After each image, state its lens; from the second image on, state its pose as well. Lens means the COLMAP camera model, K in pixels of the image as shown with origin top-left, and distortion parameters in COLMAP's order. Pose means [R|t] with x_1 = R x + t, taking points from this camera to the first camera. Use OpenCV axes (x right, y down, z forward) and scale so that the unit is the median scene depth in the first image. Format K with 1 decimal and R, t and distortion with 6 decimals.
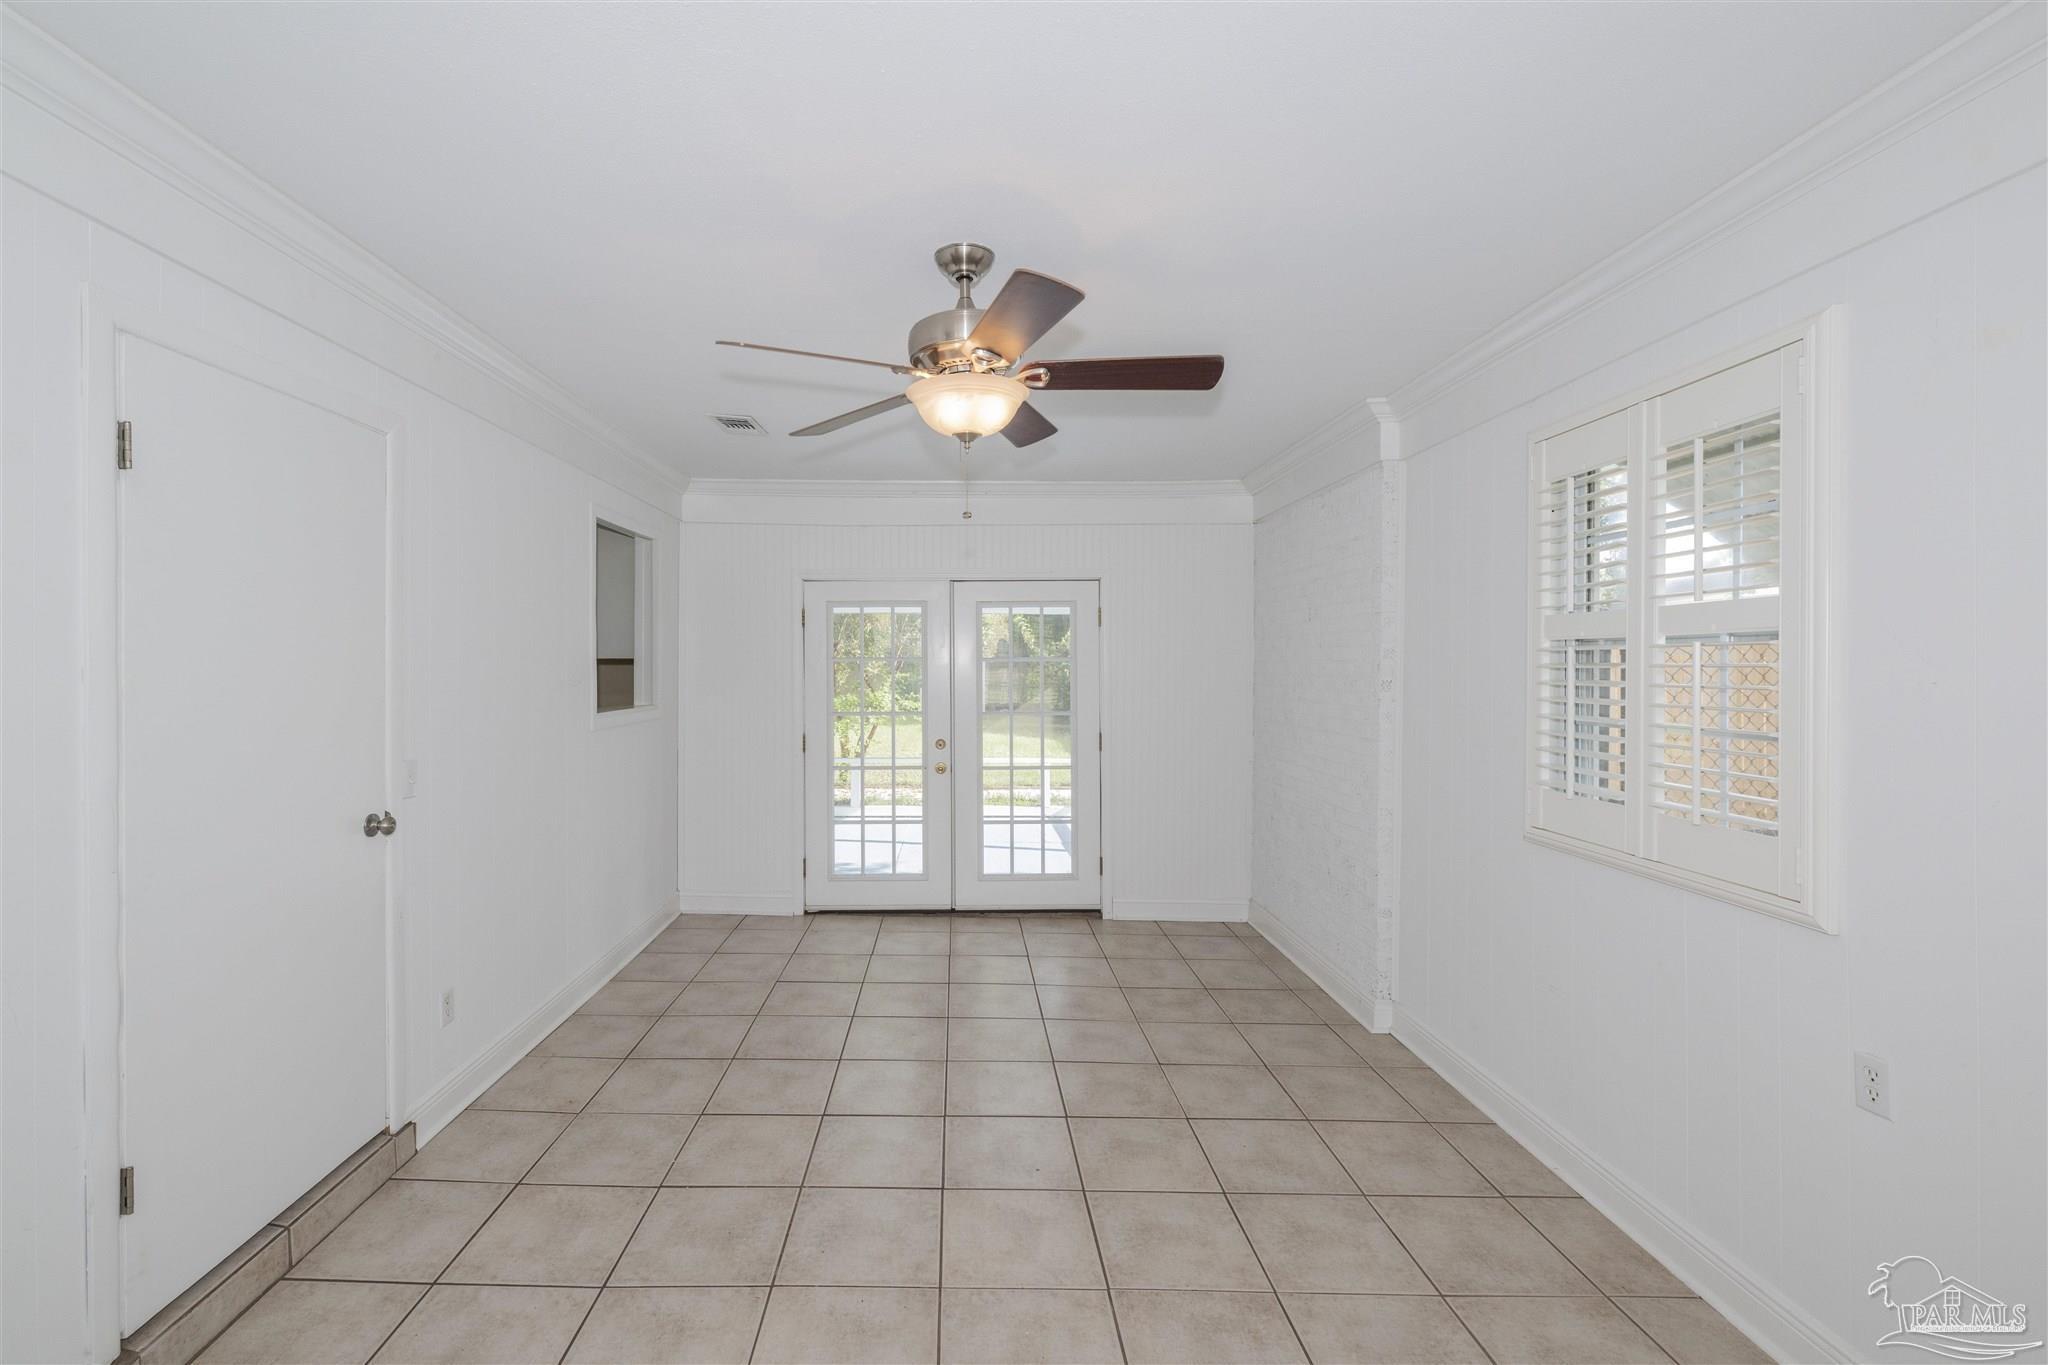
lens RADIAL K [[861.3, 0, 1029.2], [0, 861.3, 665.4], [0, 0, 1]] dist [-0.000282, -0.002741]
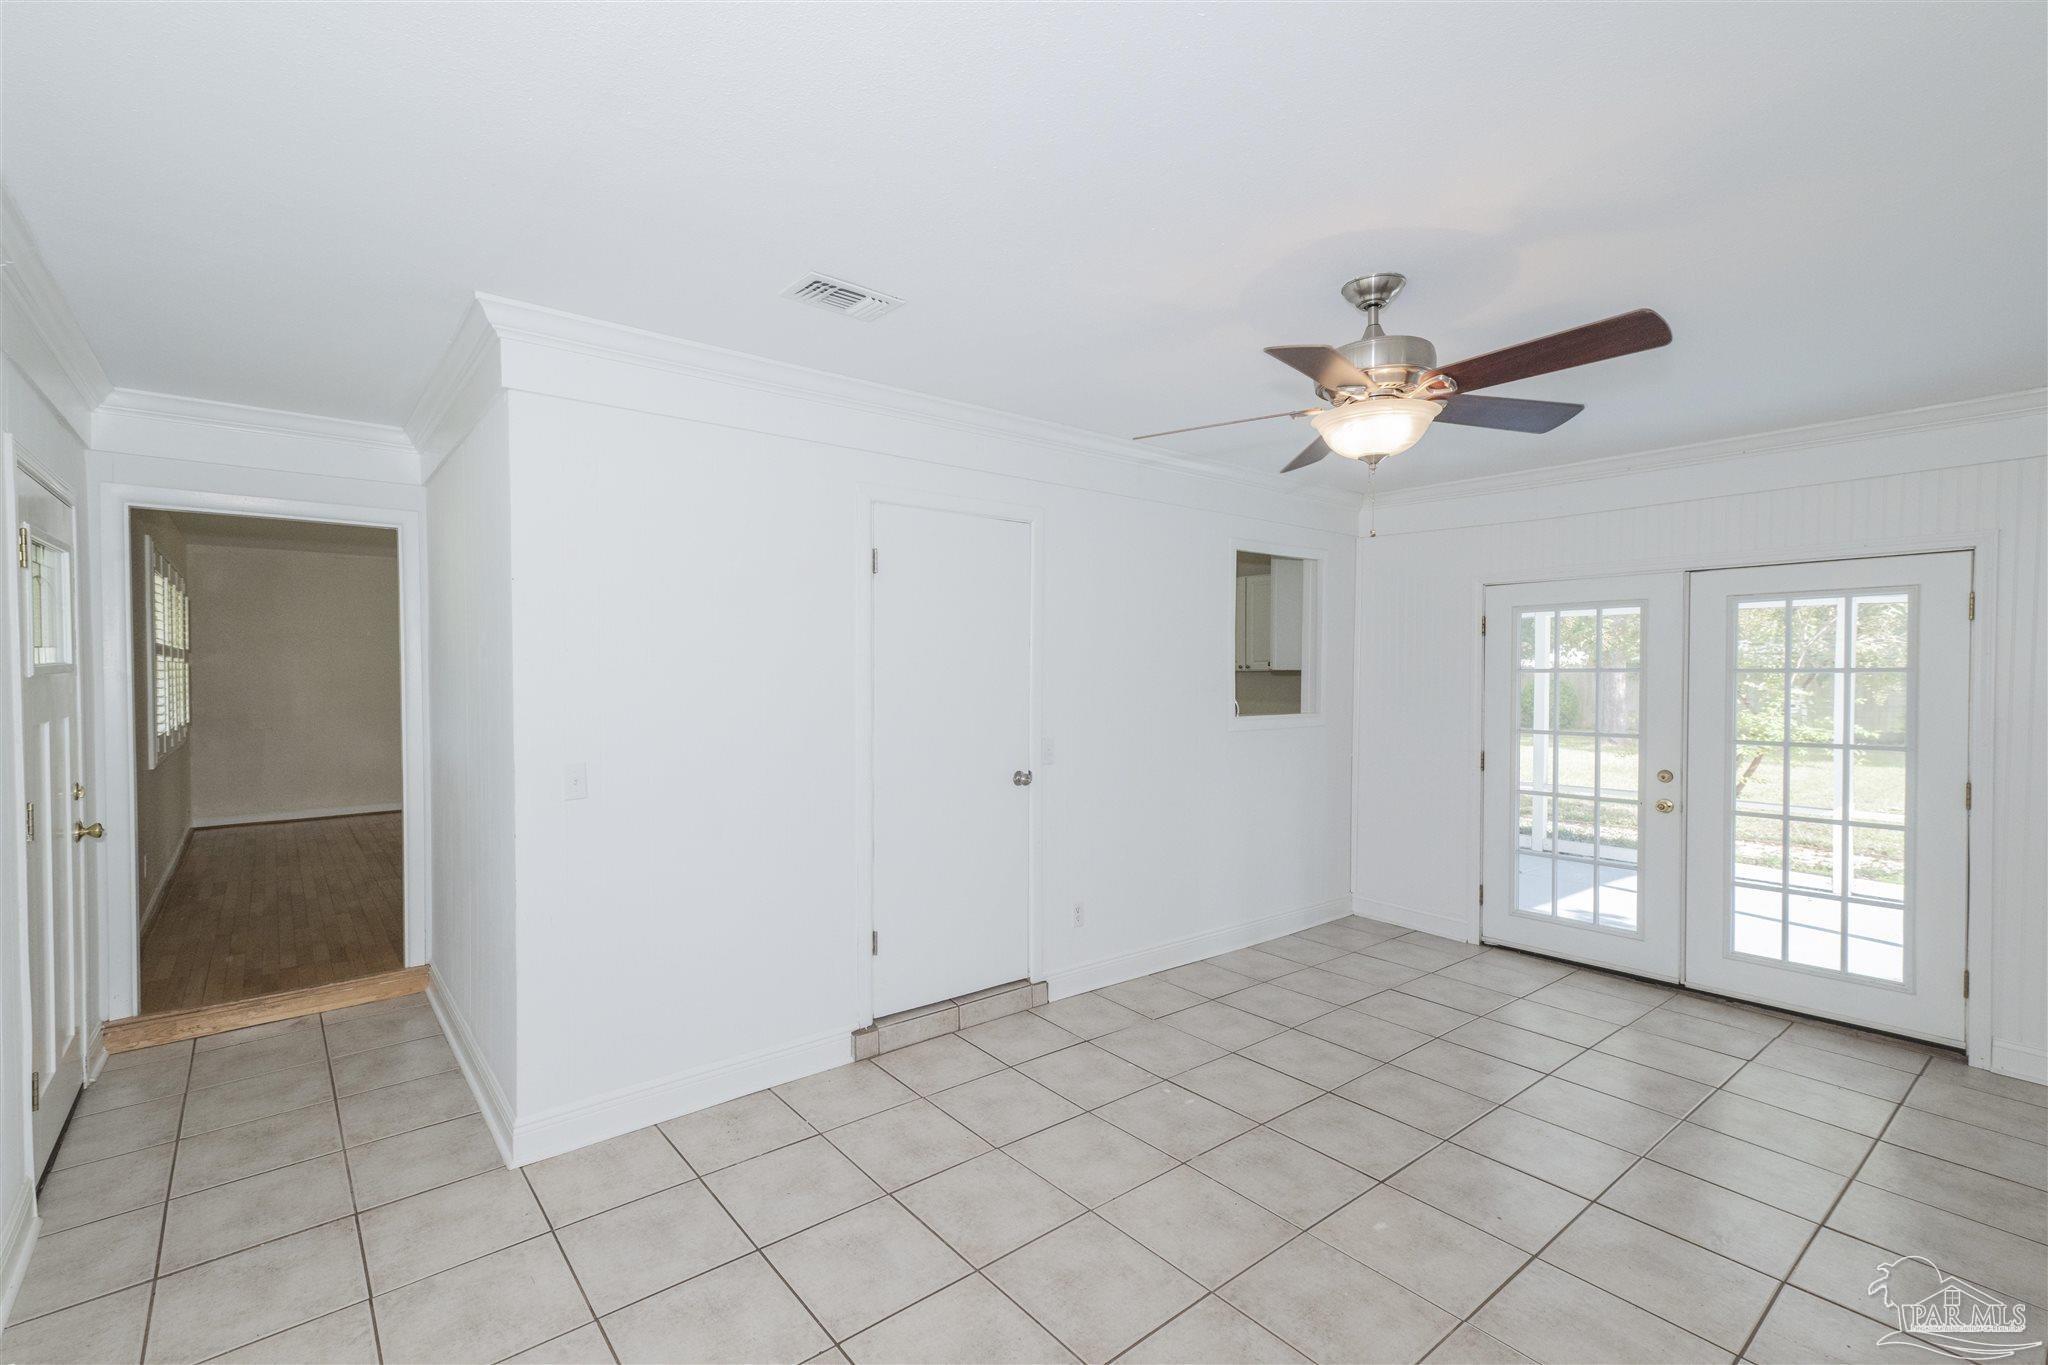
lens RADIAL K [[933.5, 0, 1016.9], [0, 933.5, 688.7], [0, 0, 1]] dist [0.001026, 0.000051]
pose [[0.618442, 0.016471, -0.785658, 0.240666], [-0.006130, 0.999851, 0.016136, -0.000879], [0.785807, -0.005163, 0.618450, -0.017775]]
